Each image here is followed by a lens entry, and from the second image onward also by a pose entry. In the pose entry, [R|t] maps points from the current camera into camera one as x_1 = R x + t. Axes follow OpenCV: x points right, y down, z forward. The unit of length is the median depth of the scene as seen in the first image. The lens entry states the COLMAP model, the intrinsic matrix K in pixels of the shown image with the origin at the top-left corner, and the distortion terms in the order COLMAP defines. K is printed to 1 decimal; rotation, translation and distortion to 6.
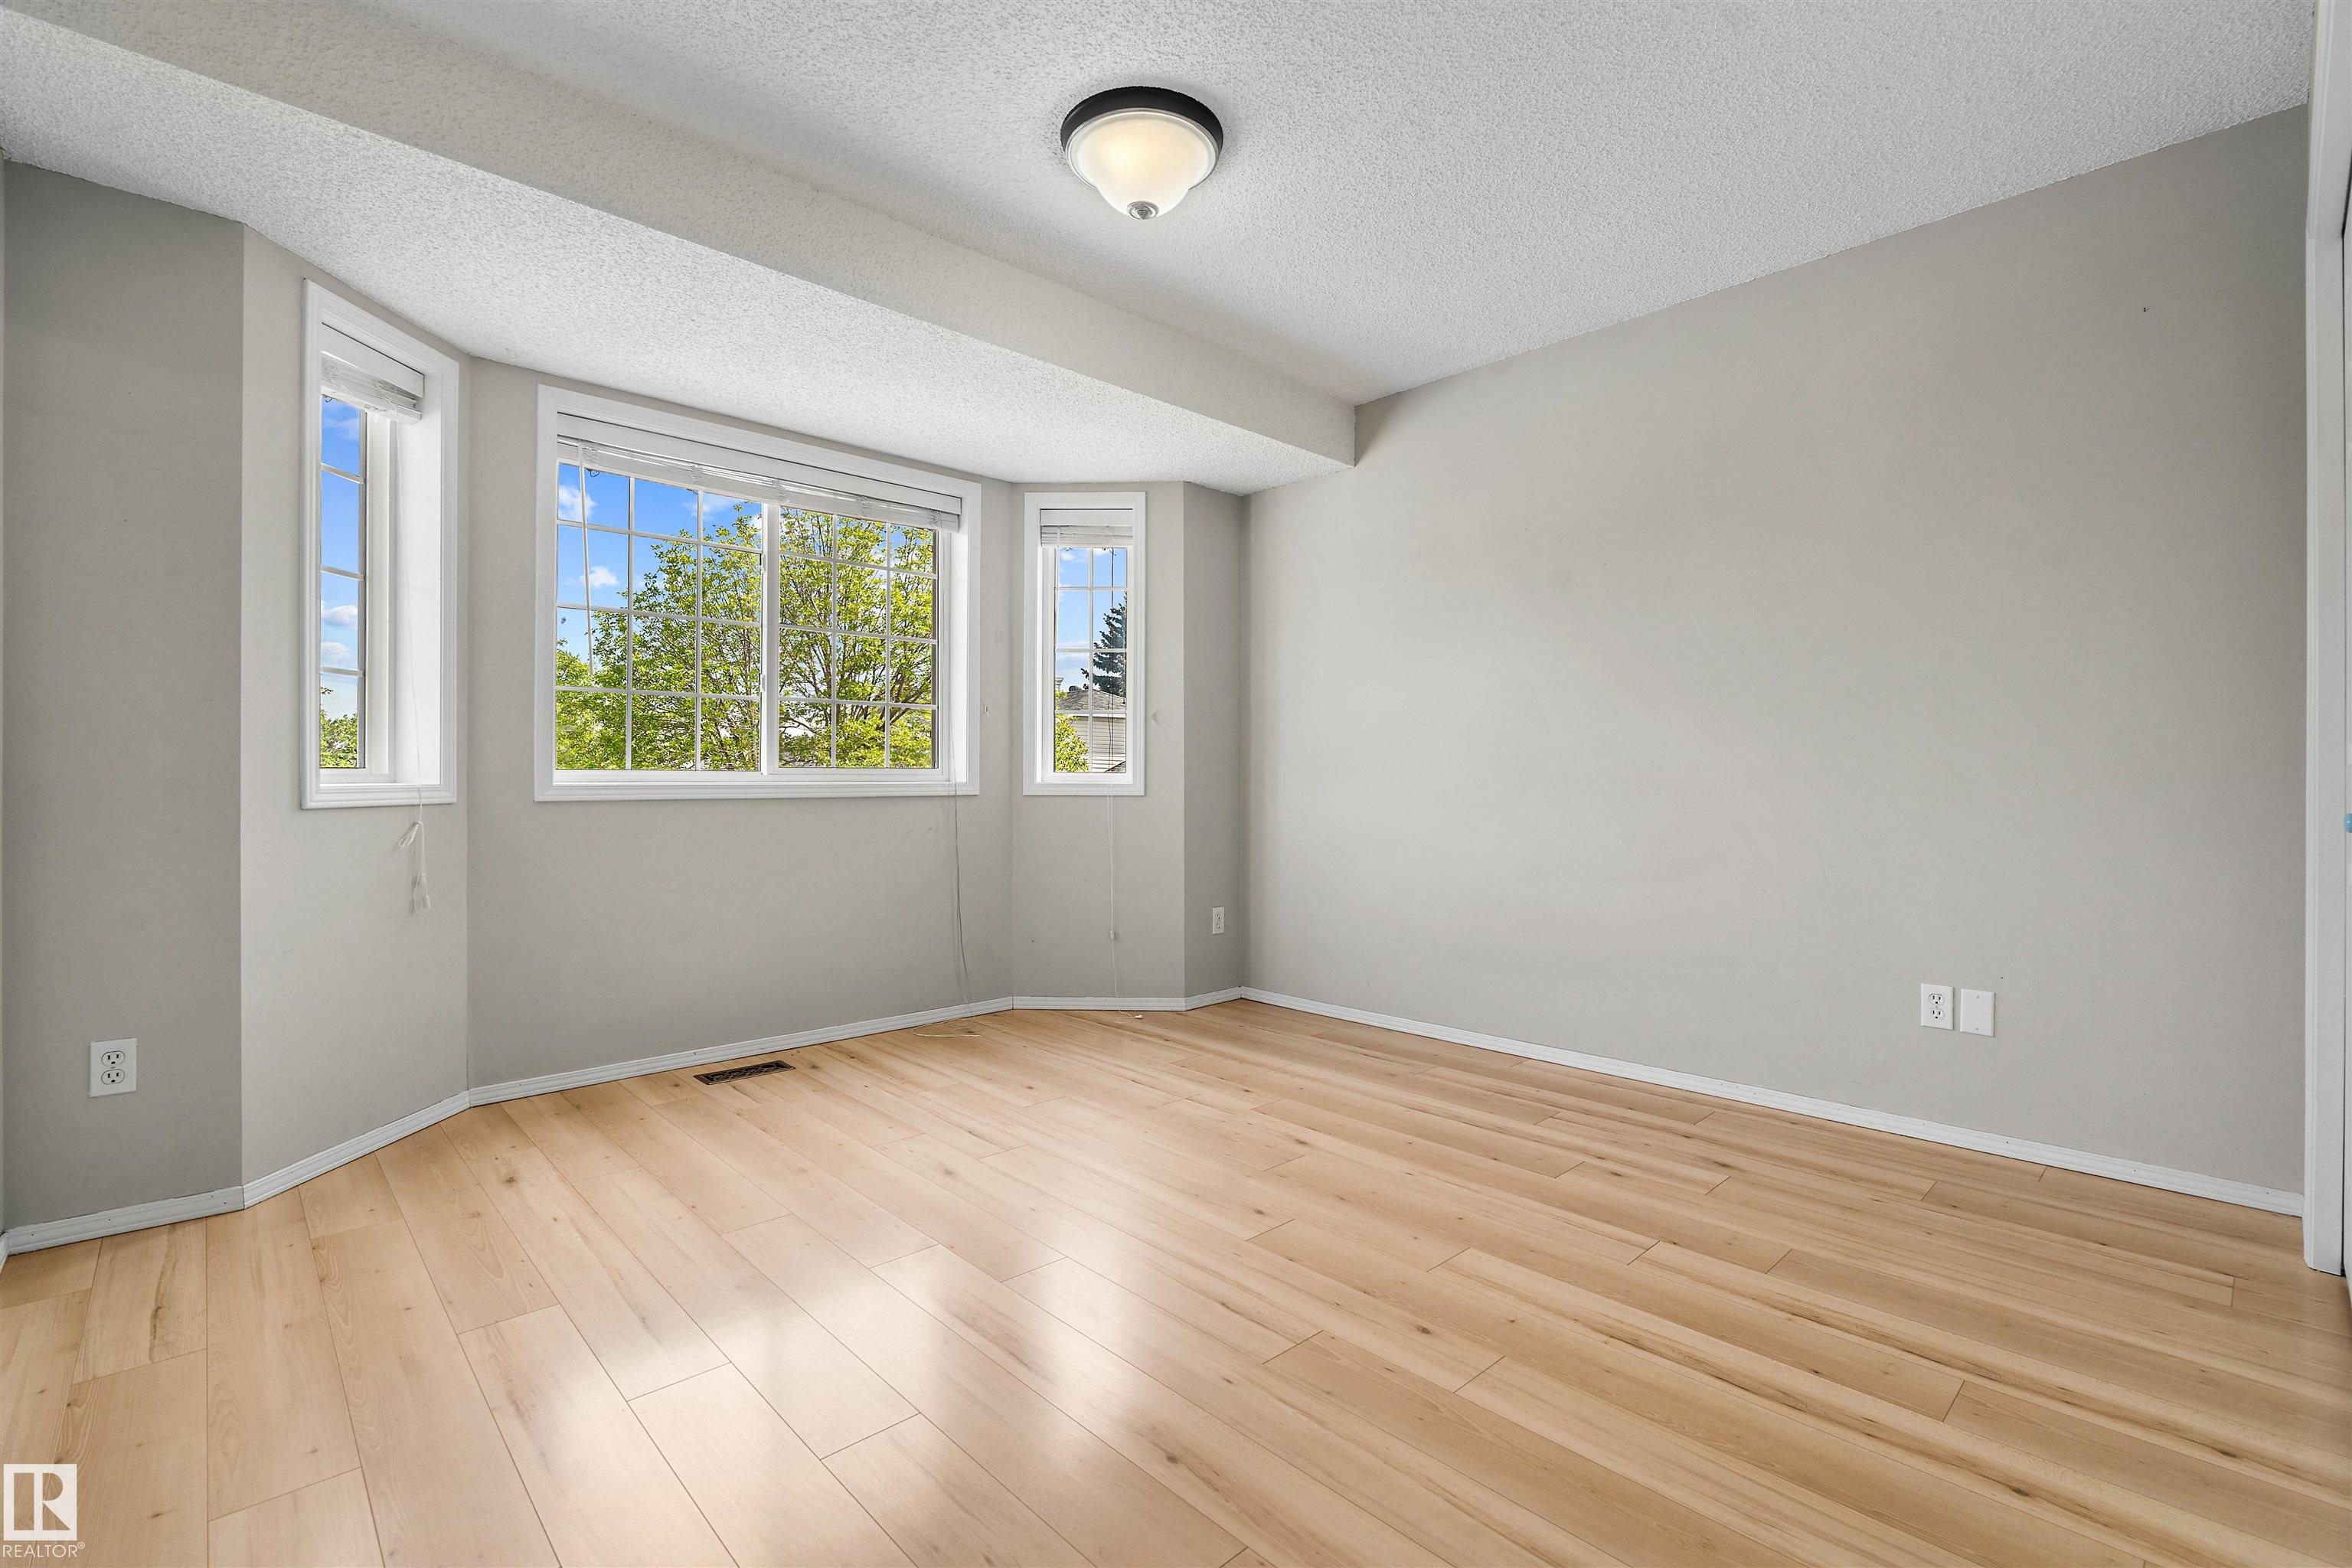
lens RADIAL K [[1040.5, 0, 1174.7], [0, 1040.5, 774.0], [0, 0, 1]] dist [-0.009723, 0.000624]
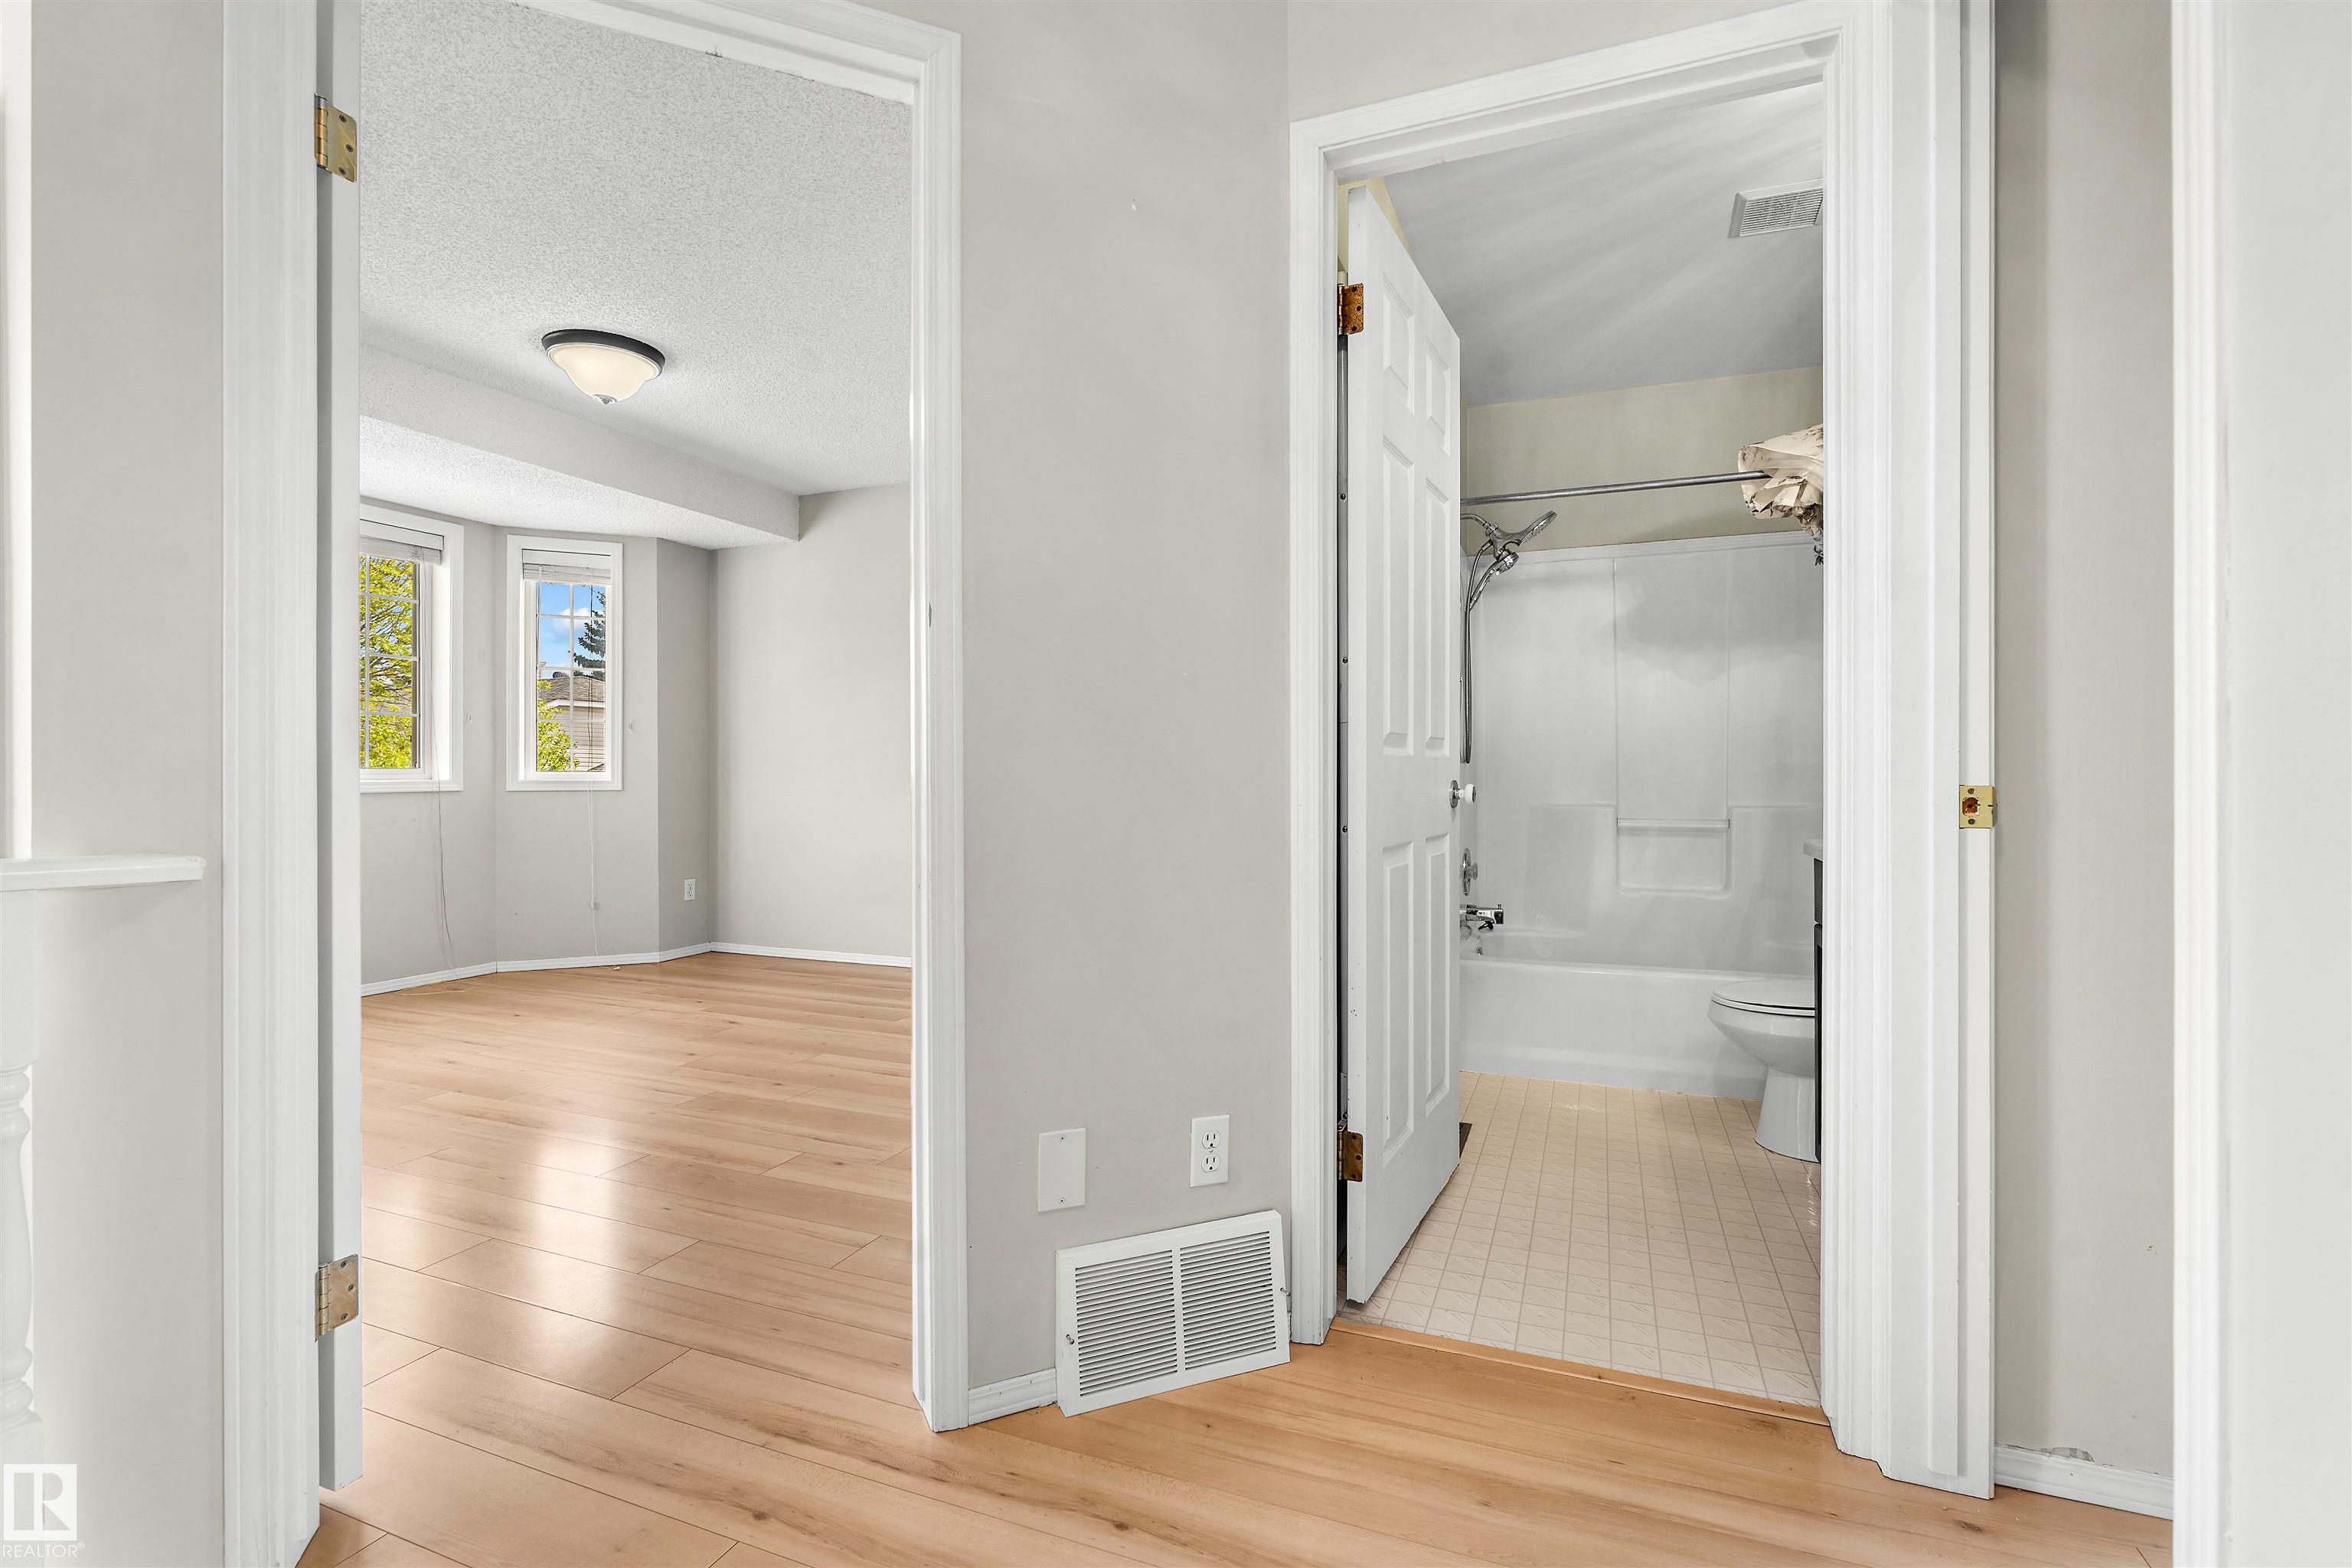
lens RADIAL K [[1040.5, 0, 1181.5], [0, 1040.5, 771.3], [0, 0, 1]] dist [-0.009723, 0.000624]
pose [[0.903713, -0.002549, 0.428132, 0.044169], [0.000966, 0.999992, 0.003915, -0.005970], [-0.428138, -0.003125, 0.903708, -0.398346]]
